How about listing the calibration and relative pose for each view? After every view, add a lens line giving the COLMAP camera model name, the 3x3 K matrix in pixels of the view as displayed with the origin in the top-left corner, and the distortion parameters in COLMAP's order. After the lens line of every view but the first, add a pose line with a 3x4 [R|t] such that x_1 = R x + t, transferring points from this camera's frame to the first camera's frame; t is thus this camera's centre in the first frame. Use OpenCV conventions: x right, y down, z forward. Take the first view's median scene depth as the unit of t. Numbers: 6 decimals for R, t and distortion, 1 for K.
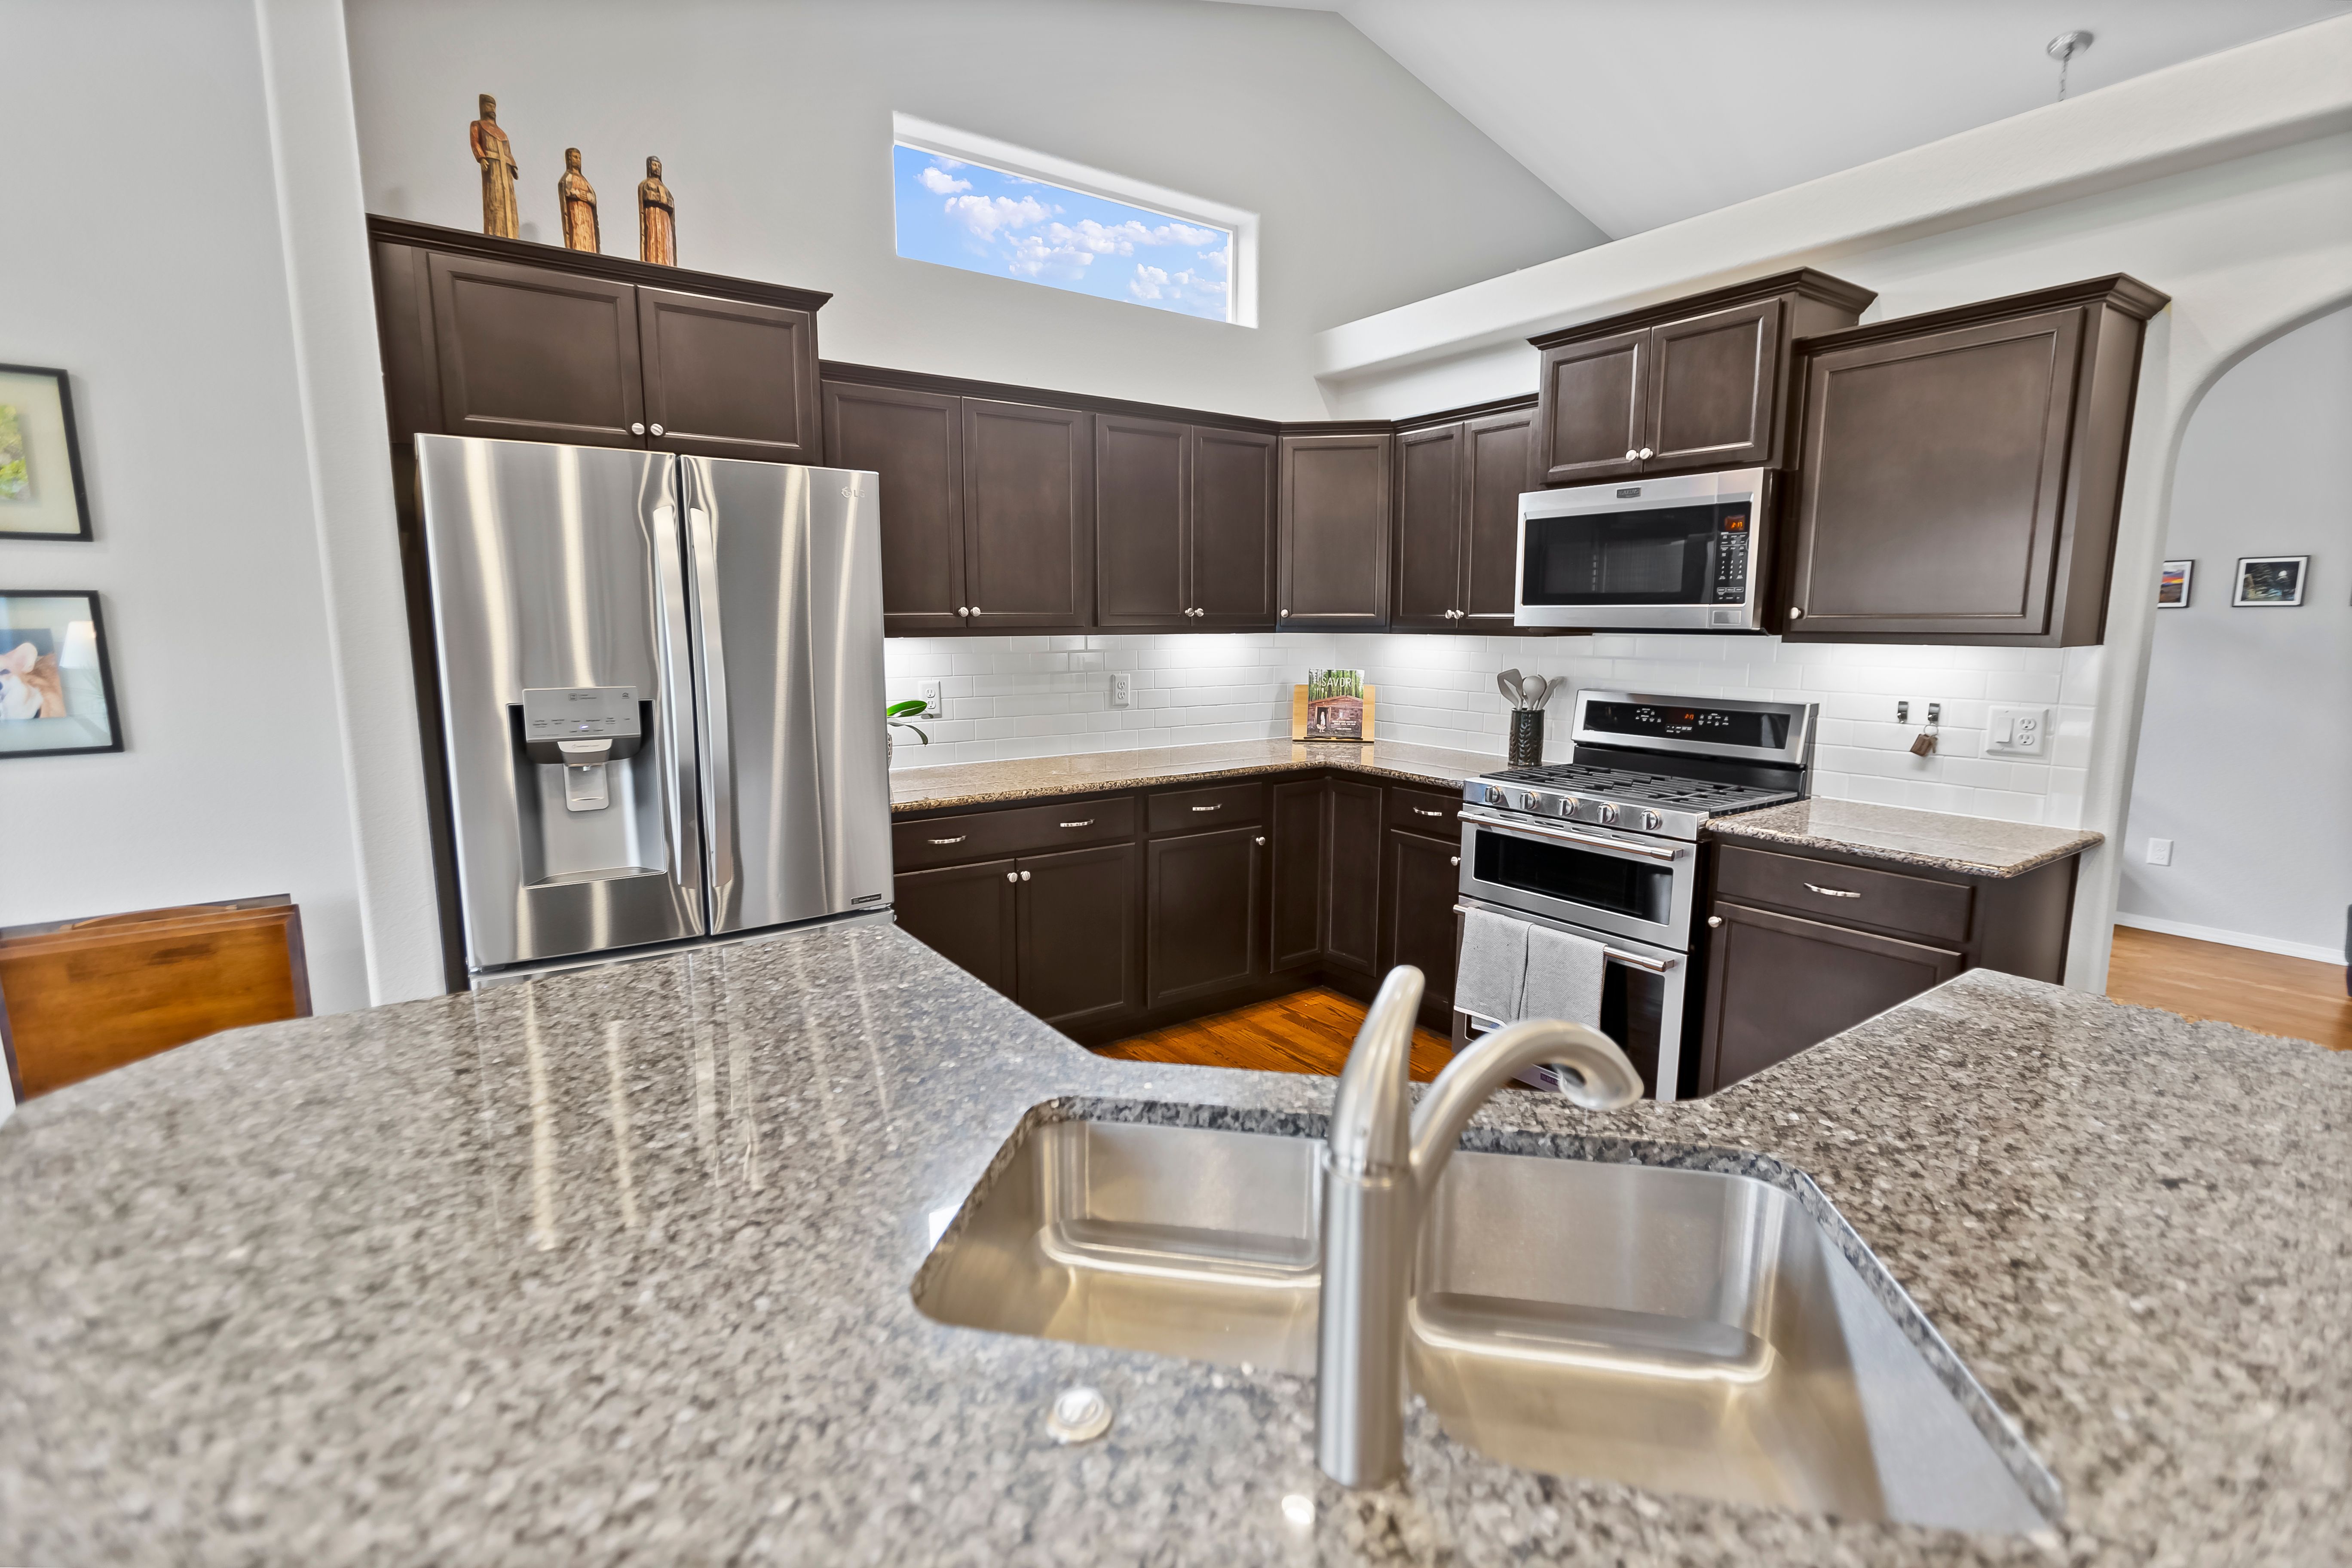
lens RADIAL K [[1115.4, 0, 1173.0], [0, 1115.4, 786.1], [0, 0, 1]] dist [0.002999, 0.004261]
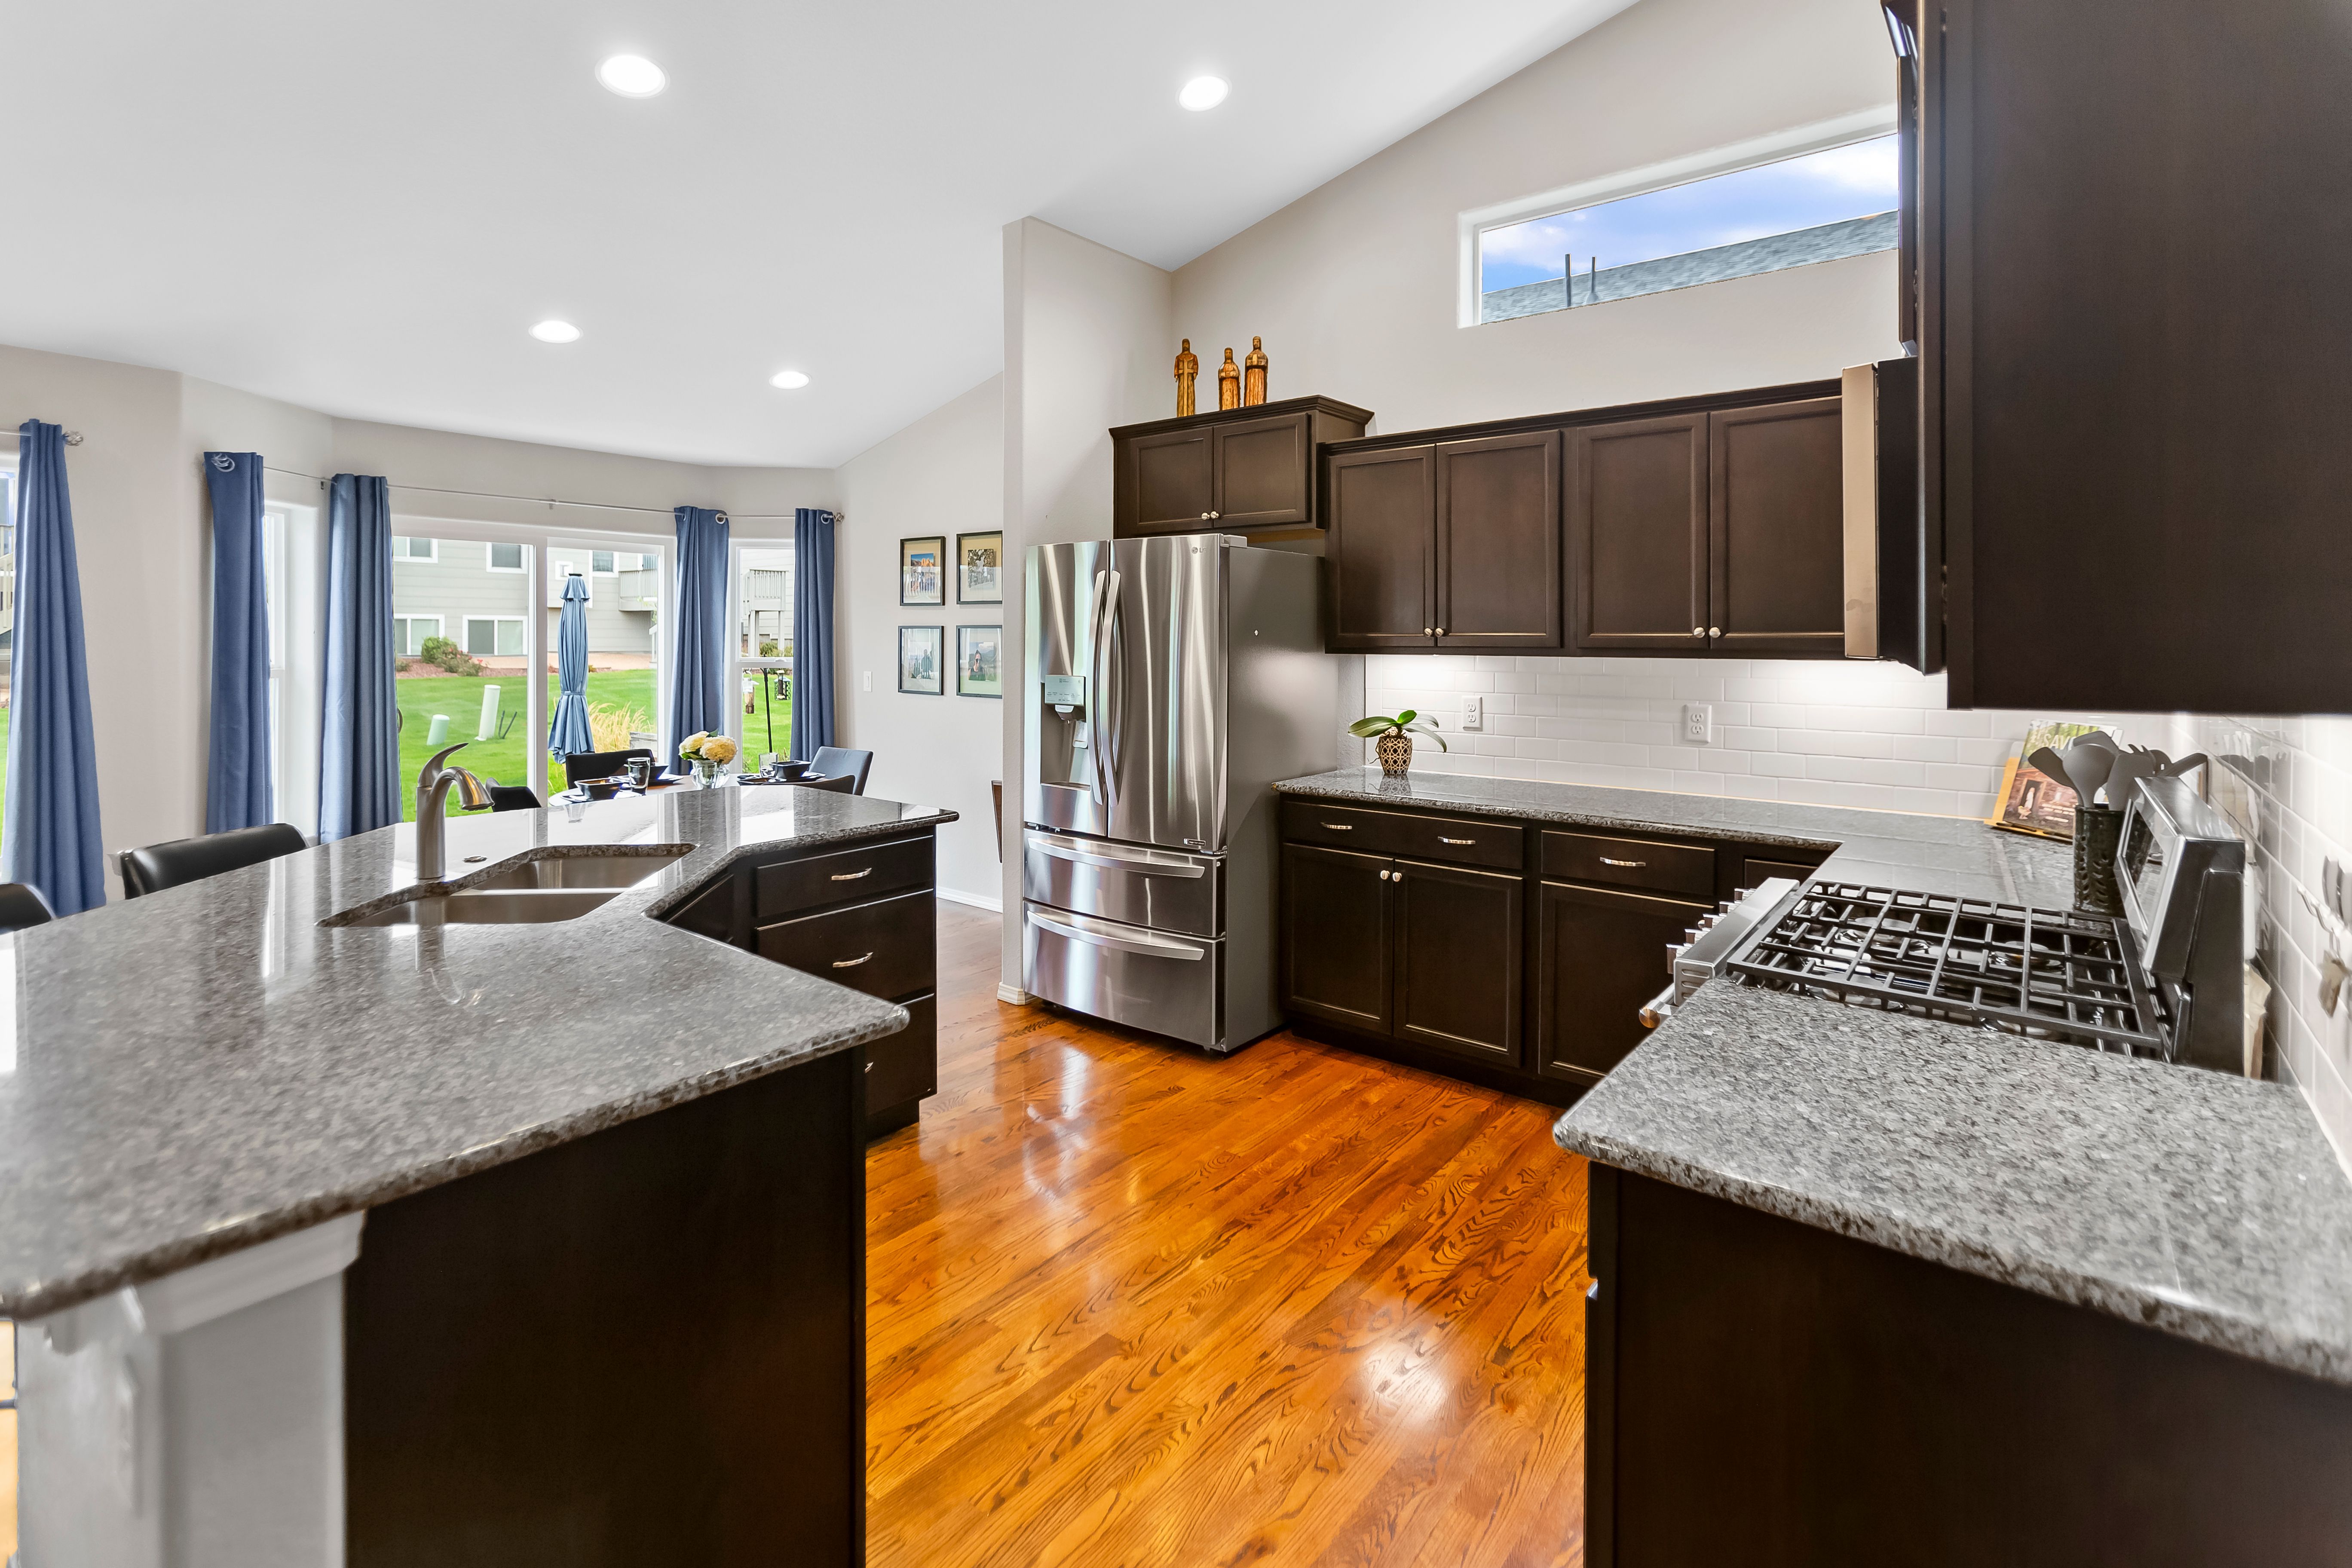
lens RADIAL K [[1115.4, 0, 1135.4], [0, 1115.4, 635.2], [0, 0, 1]] dist [0.002999, 0.004261]
pose [[0.248619, -0.000857, -0.968601, 0.843669], [-0.149646, 0.987959, -0.039286, -0.069109], [0.956972, 0.154715, 0.245497, 0.466964]]
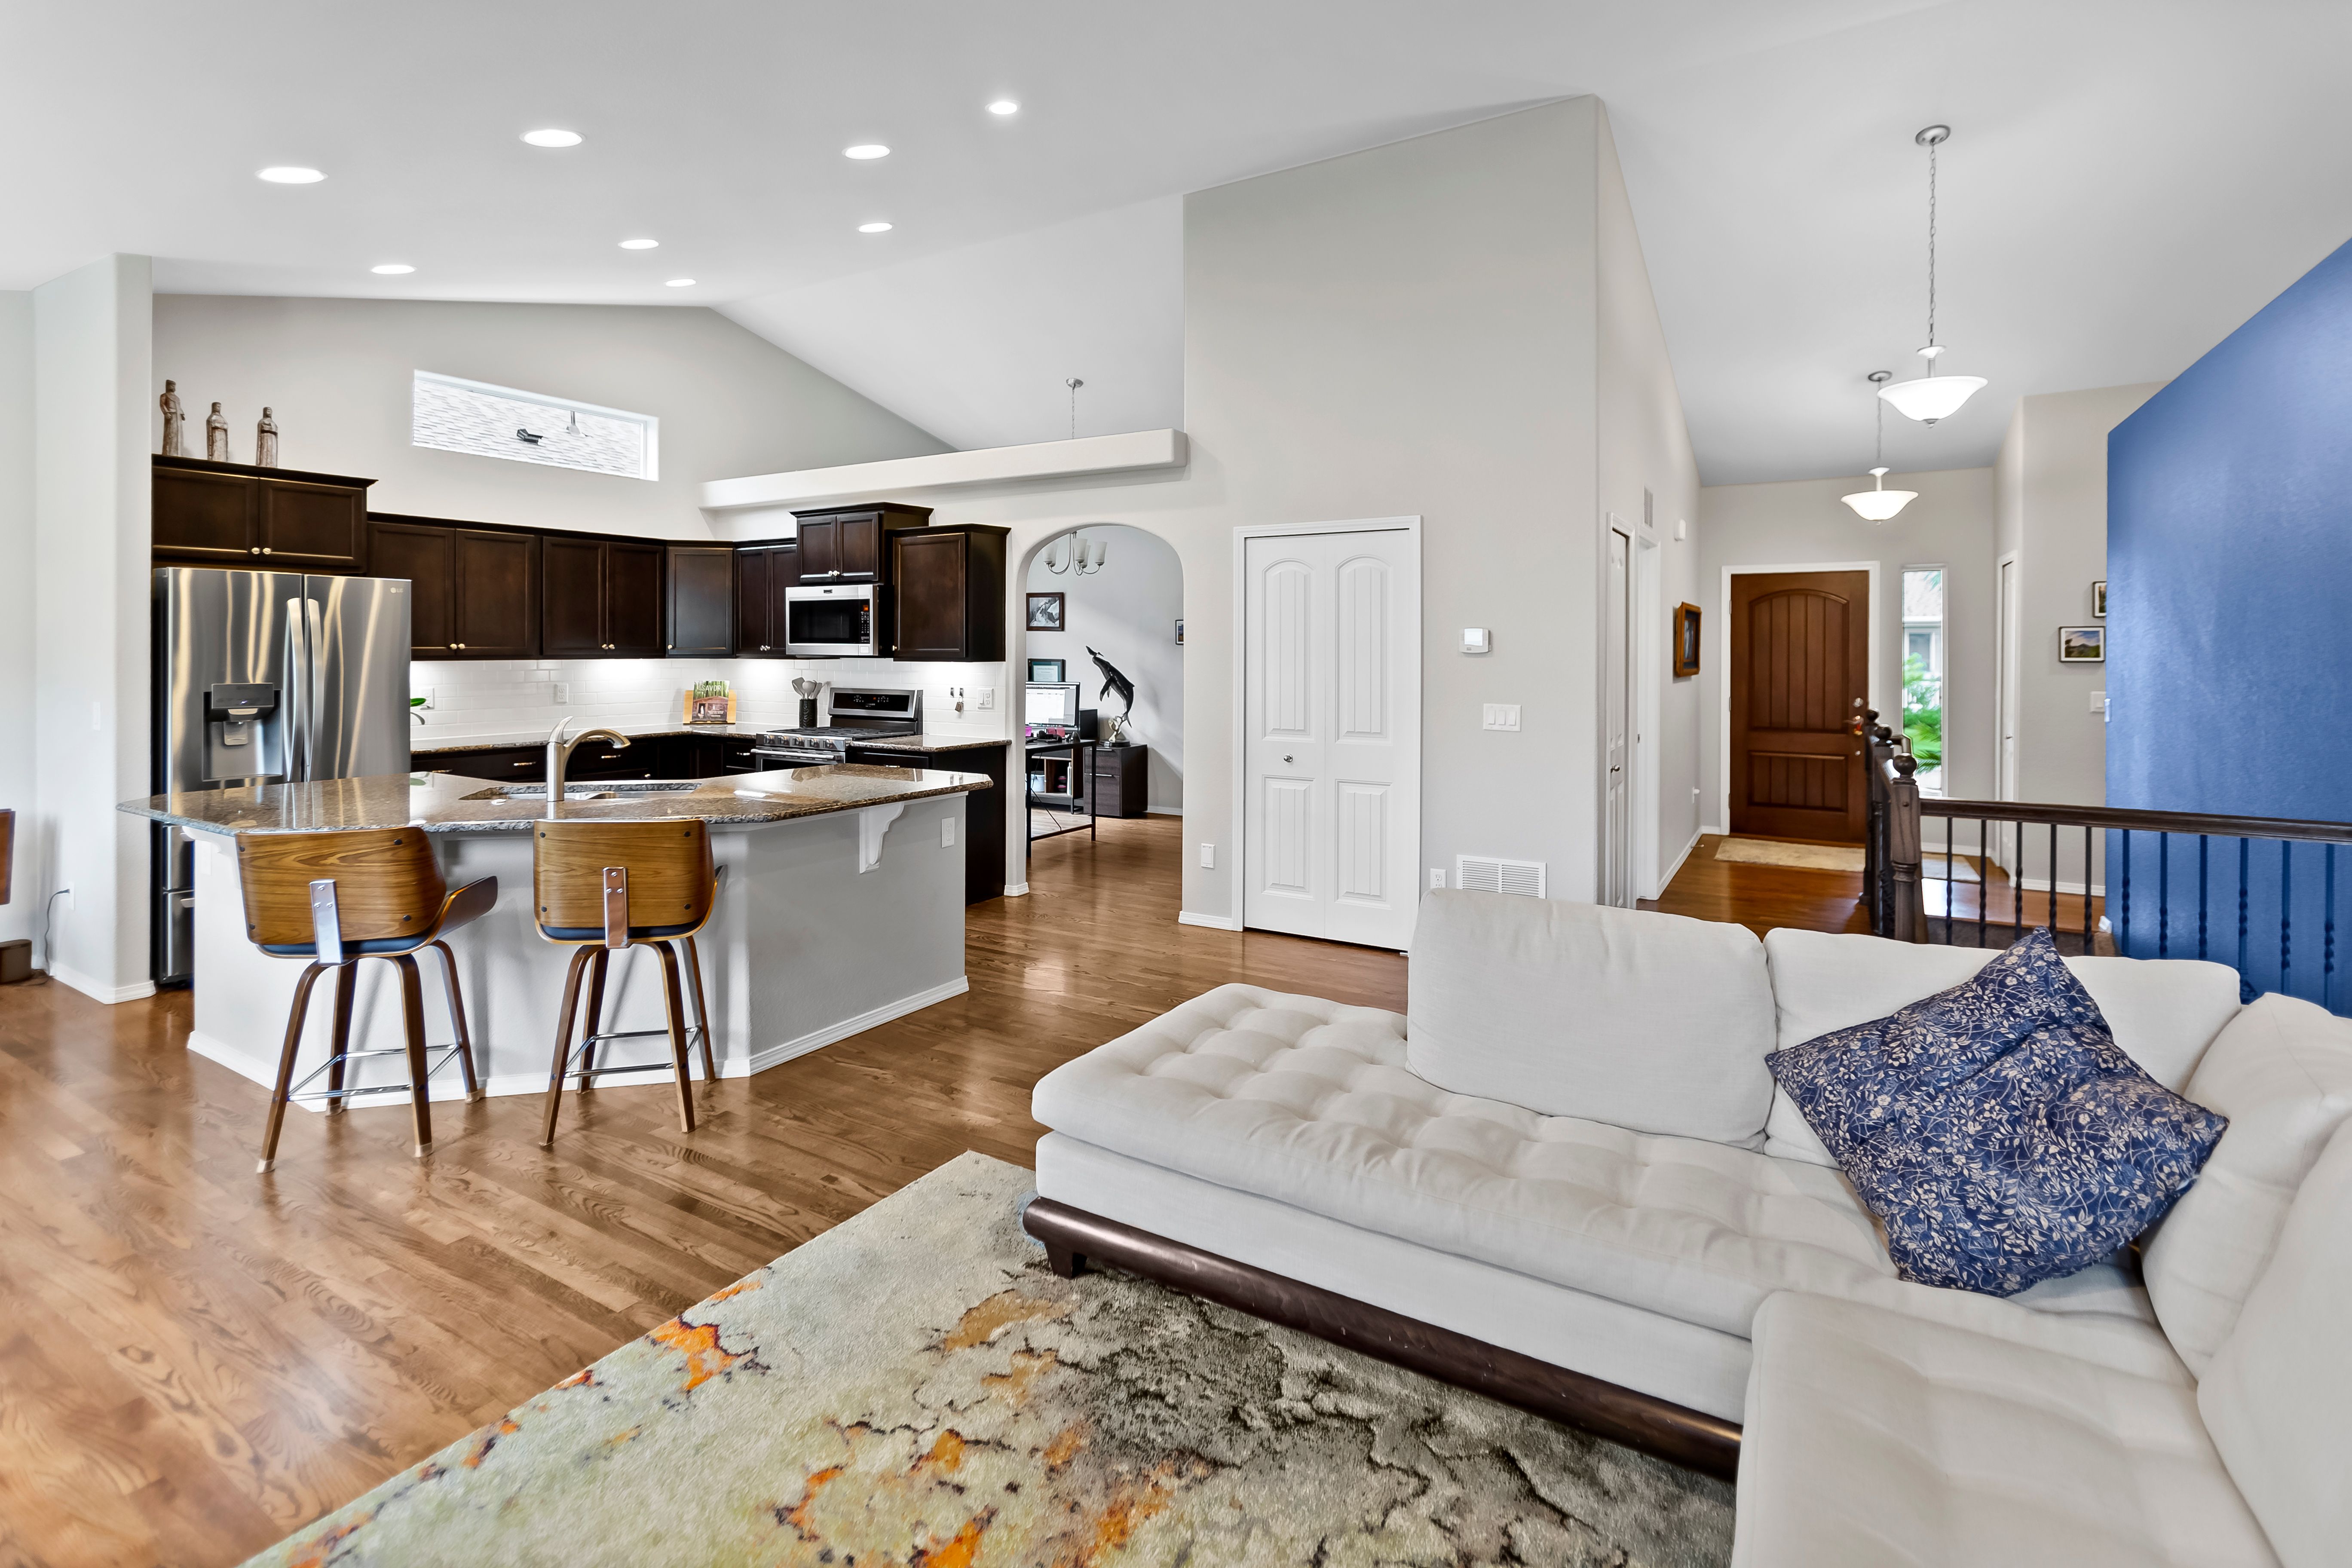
lens RADIAL K [[1115.4, 0, 1175.3], [0, 1115.4, 653.2], [0, 0, 1]] dist [0.002999, 0.004261]
pose [[0.917130, -0.001073, 0.398587, 0.161174], [0.058786, 0.989425, -0.132599, 0.162144], [-0.394230, 0.145041, 0.907494, -1.097186]]
